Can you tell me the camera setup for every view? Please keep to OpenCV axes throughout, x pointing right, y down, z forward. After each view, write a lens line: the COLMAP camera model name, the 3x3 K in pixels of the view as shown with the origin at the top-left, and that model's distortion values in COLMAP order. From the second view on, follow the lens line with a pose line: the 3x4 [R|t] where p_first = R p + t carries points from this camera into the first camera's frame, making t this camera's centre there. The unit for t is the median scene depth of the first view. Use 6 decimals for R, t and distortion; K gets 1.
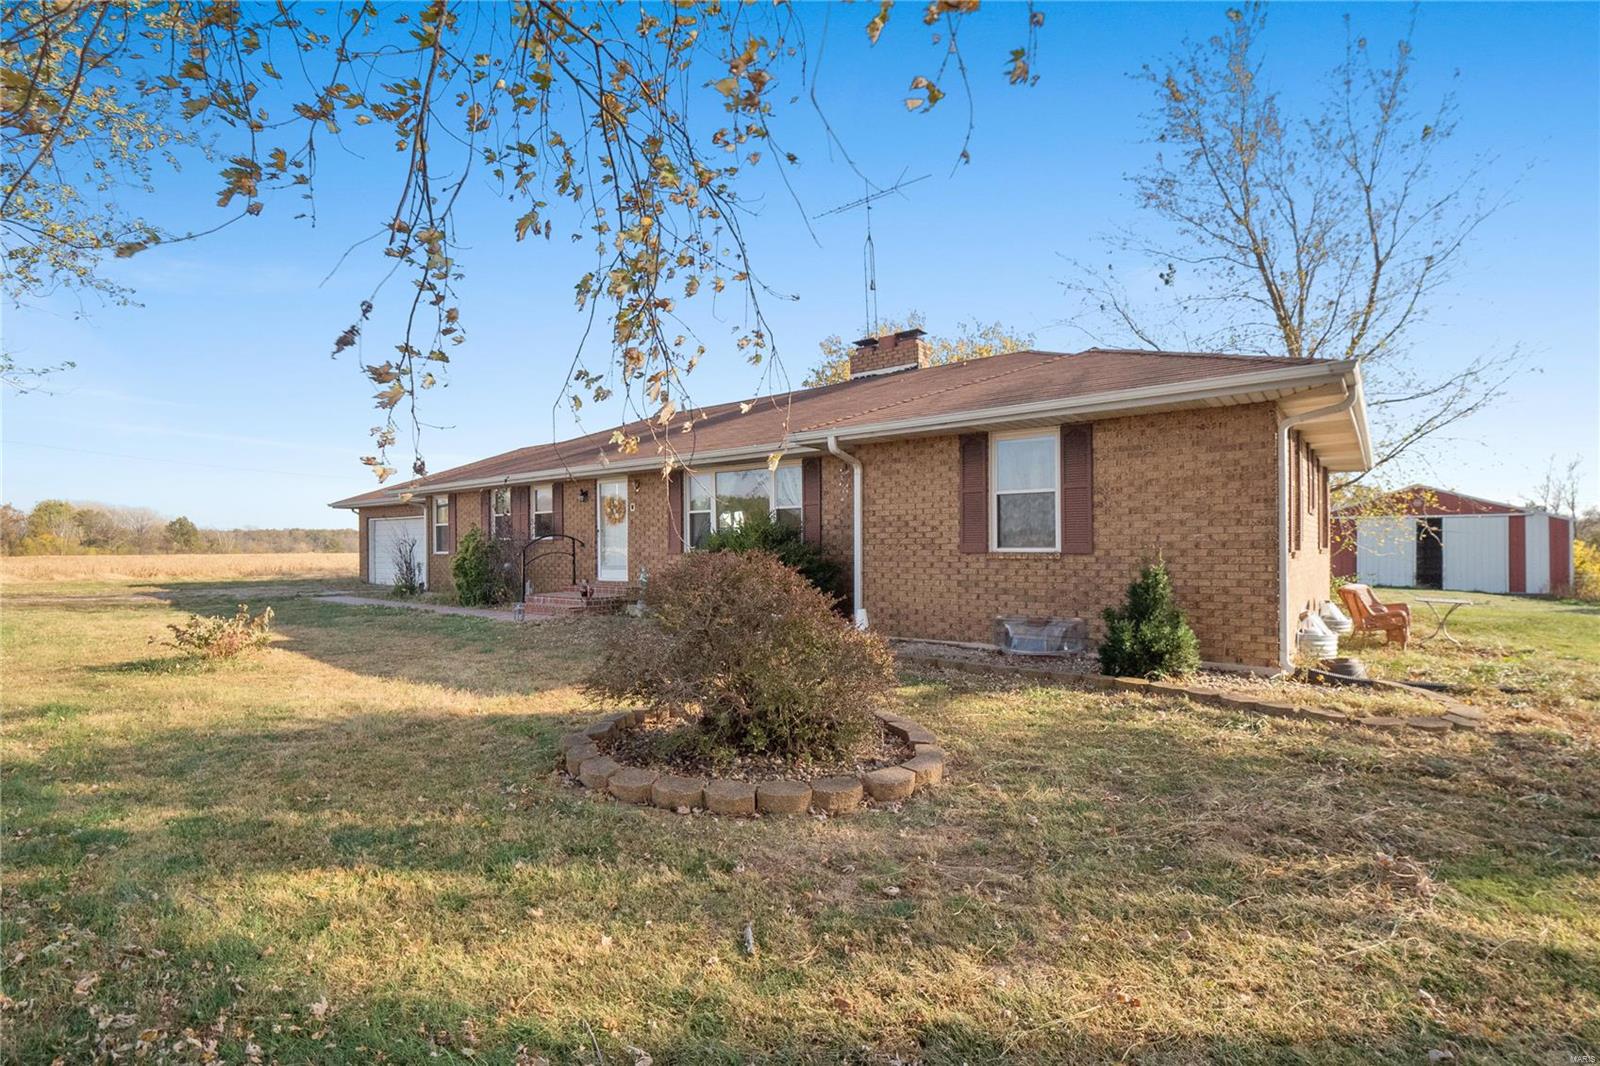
lens RADIAL K [[743.4, 0, 802.6], [0, 743.4, 540.4], [0, 0, 1]] dist [-0.017921, -0.000718]
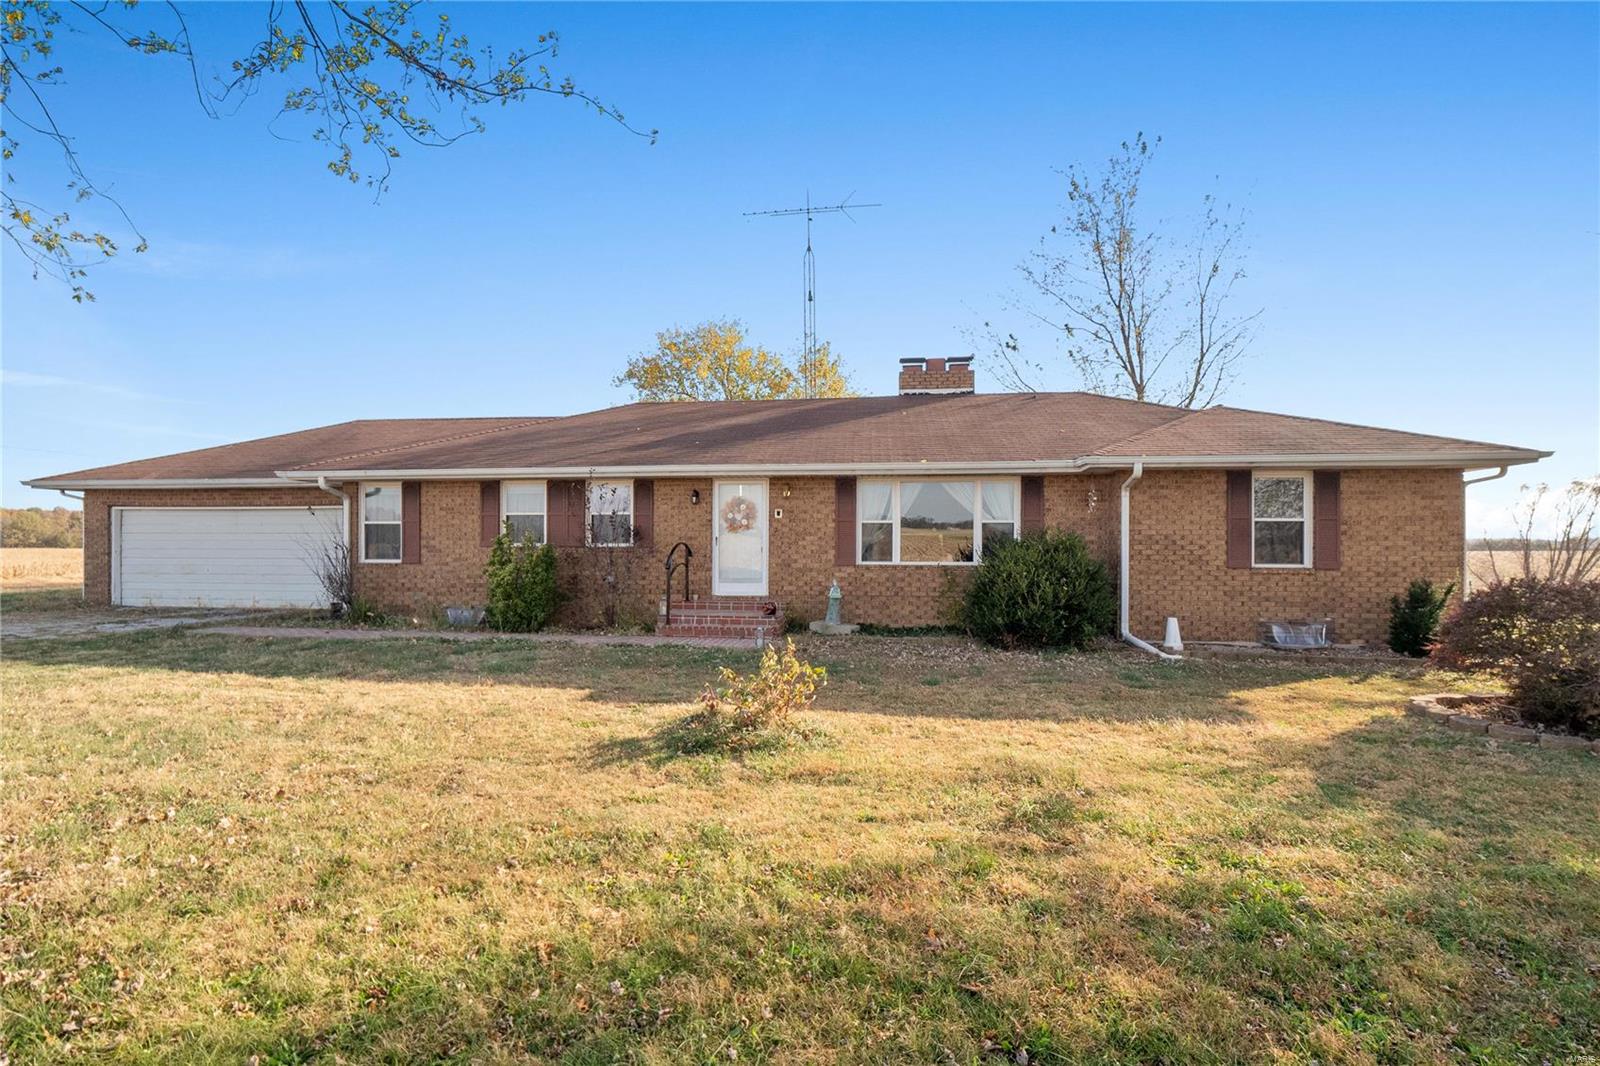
lens RADIAL K [[743.4, 0, 801.3], [0, 743.4, 537.5], [0, 0, 1]] dist [-0.017921, -0.000718]
pose [[0.860693, 0.017776, 0.508813, -0.989164], [-0.014949, 0.999842, -0.009644, -0.010935], [-0.508904, 0.000694, 0.860823, 0.313080]]
